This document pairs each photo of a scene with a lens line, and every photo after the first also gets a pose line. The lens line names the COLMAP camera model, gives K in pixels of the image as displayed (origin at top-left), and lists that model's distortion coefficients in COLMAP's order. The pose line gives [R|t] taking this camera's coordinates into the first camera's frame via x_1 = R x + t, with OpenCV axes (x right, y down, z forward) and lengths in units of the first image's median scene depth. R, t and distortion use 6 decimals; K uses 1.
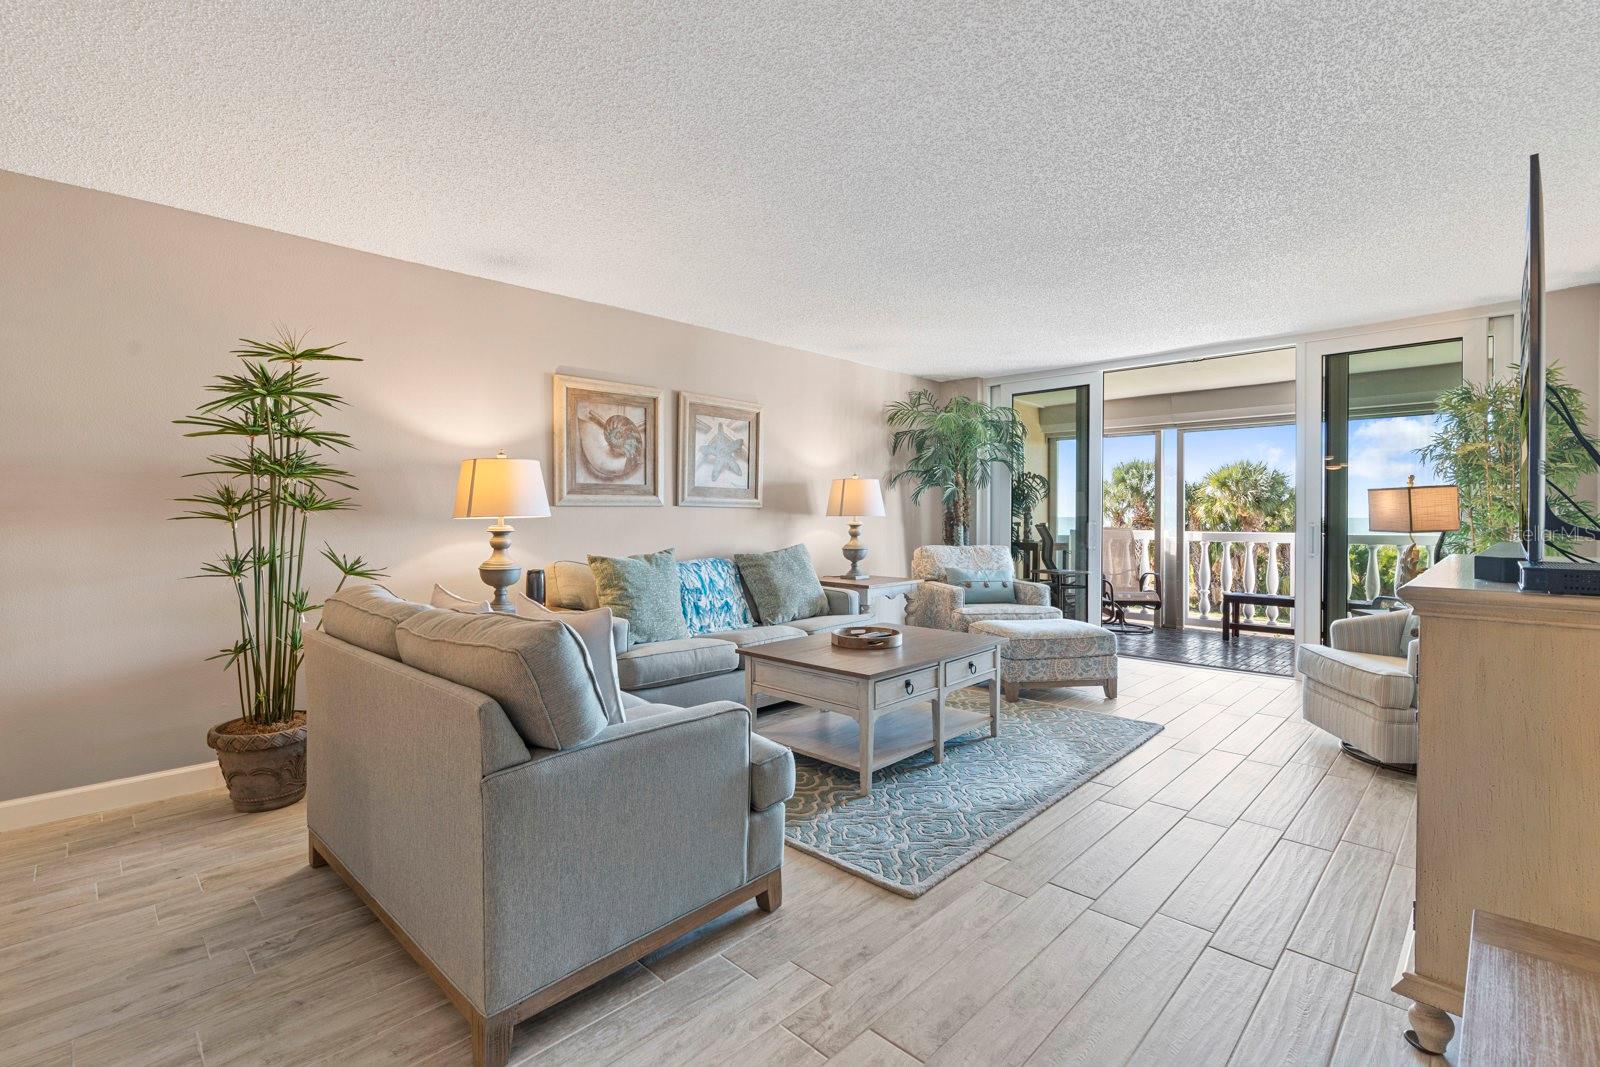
lens RADIAL K [[716.1, 0, 809.9], [0, 716.1, 527.2], [0, 0, 1]] dist [-0.004437, 0.000693]
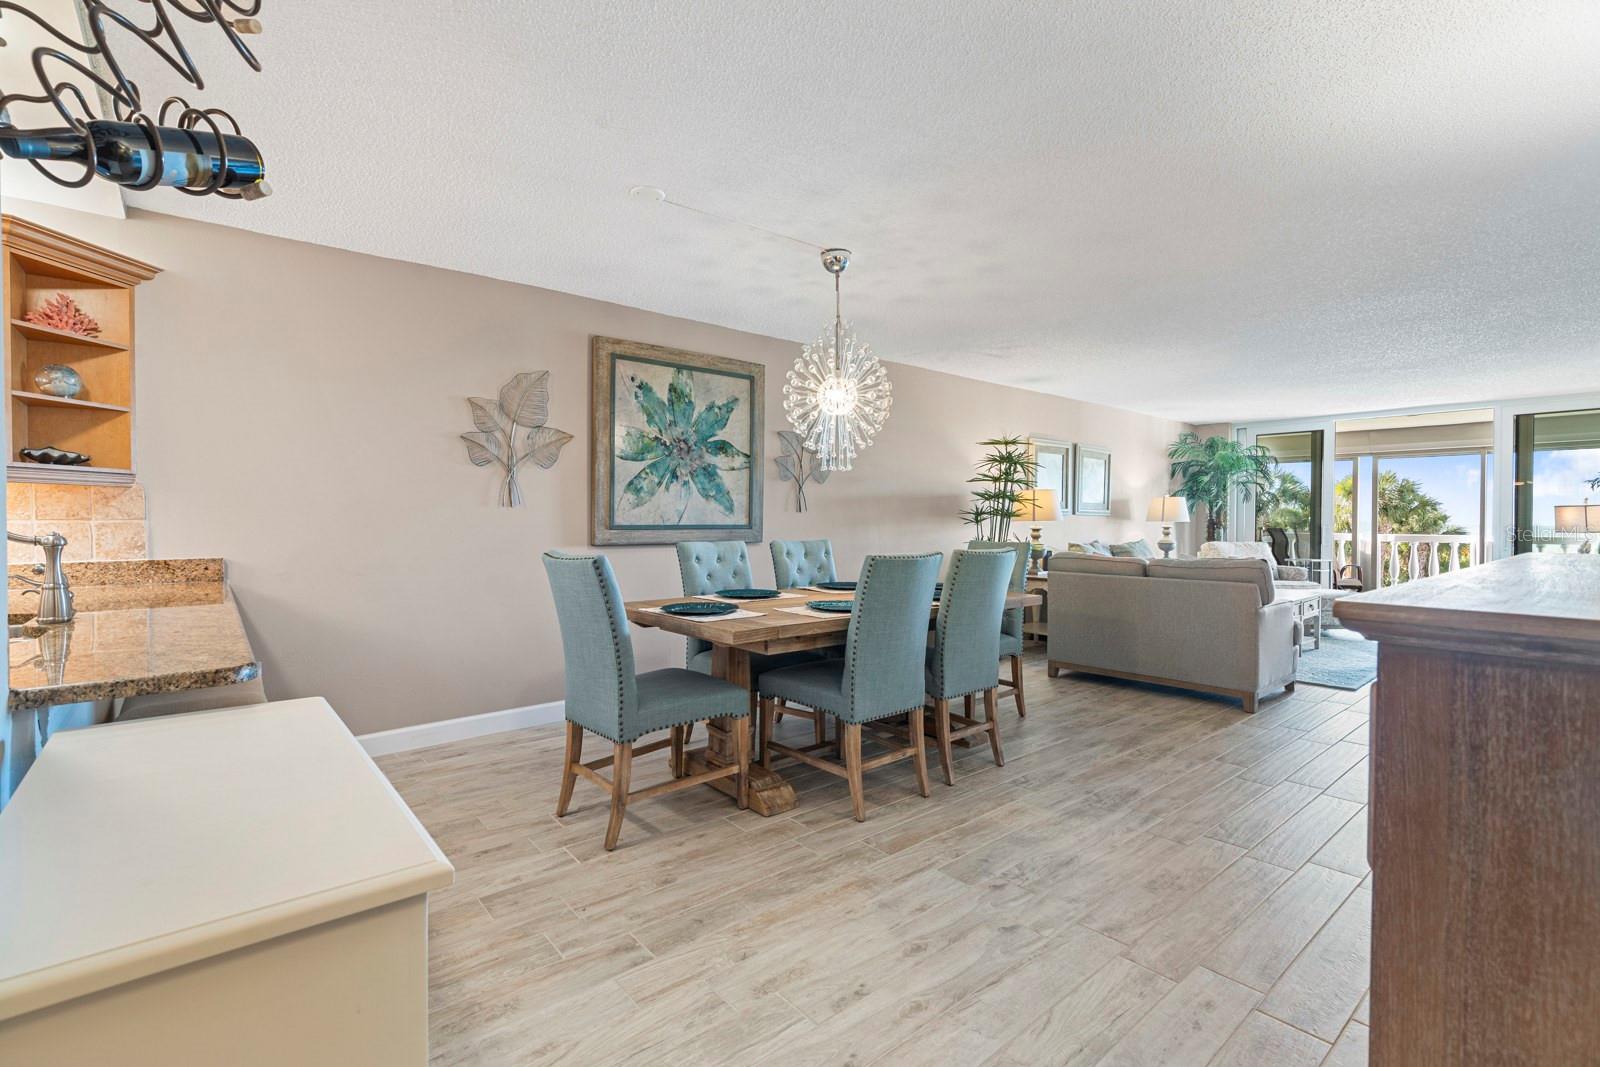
lens RADIAL K [[716.1, 0, 787.3], [0, 716.1, 517.6], [0, 0, 1]] dist [-0.004437, 0.000693]
pose [[0.993943, 0.003868, -0.109825, -0.573787], [-0.006131, 0.999776, -0.020276, 0.011787], [0.109722, 0.020826, 0.993744, -0.588241]]
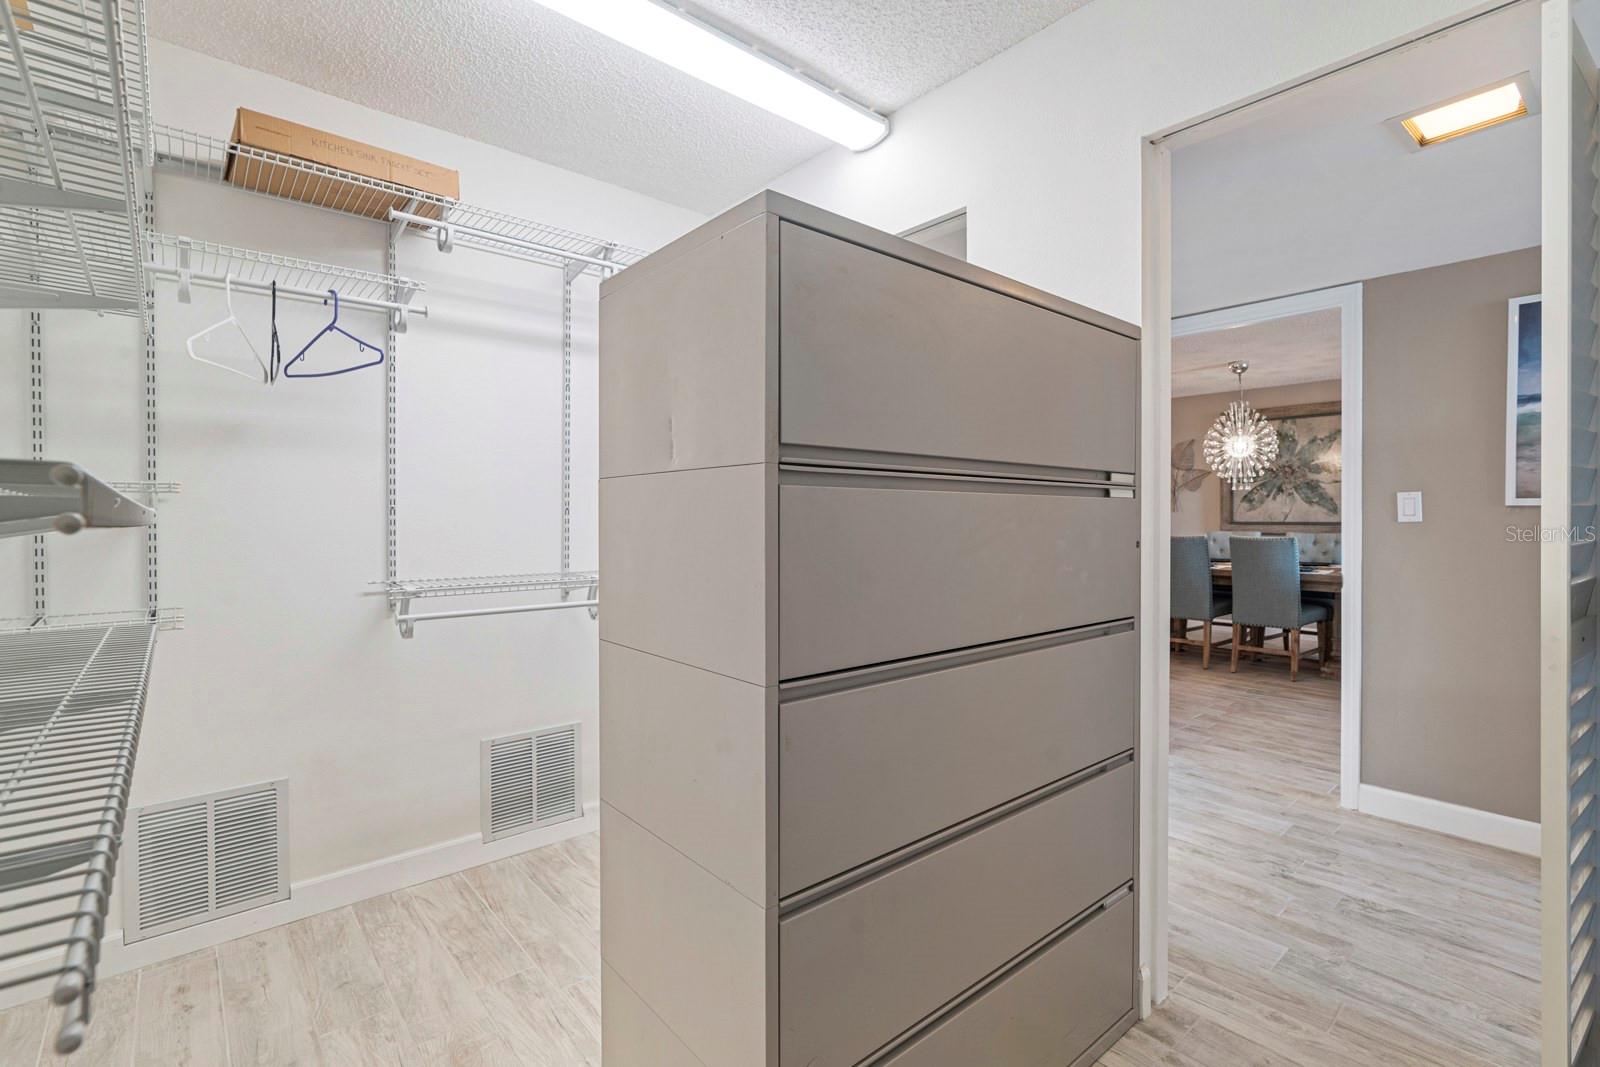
lens RADIAL K [[716.1, 0, 797.7], [0, 716.1, 529.1], [0, 0, 1]] dist [-0.004437, 0.000693]
pose [[-0.088991, 0.014560, -0.995926, 0.483265], [-0.020054, 0.999664, 0.016407, 0.013272], [0.995831, 0.021433, -0.088669, -0.525331]]
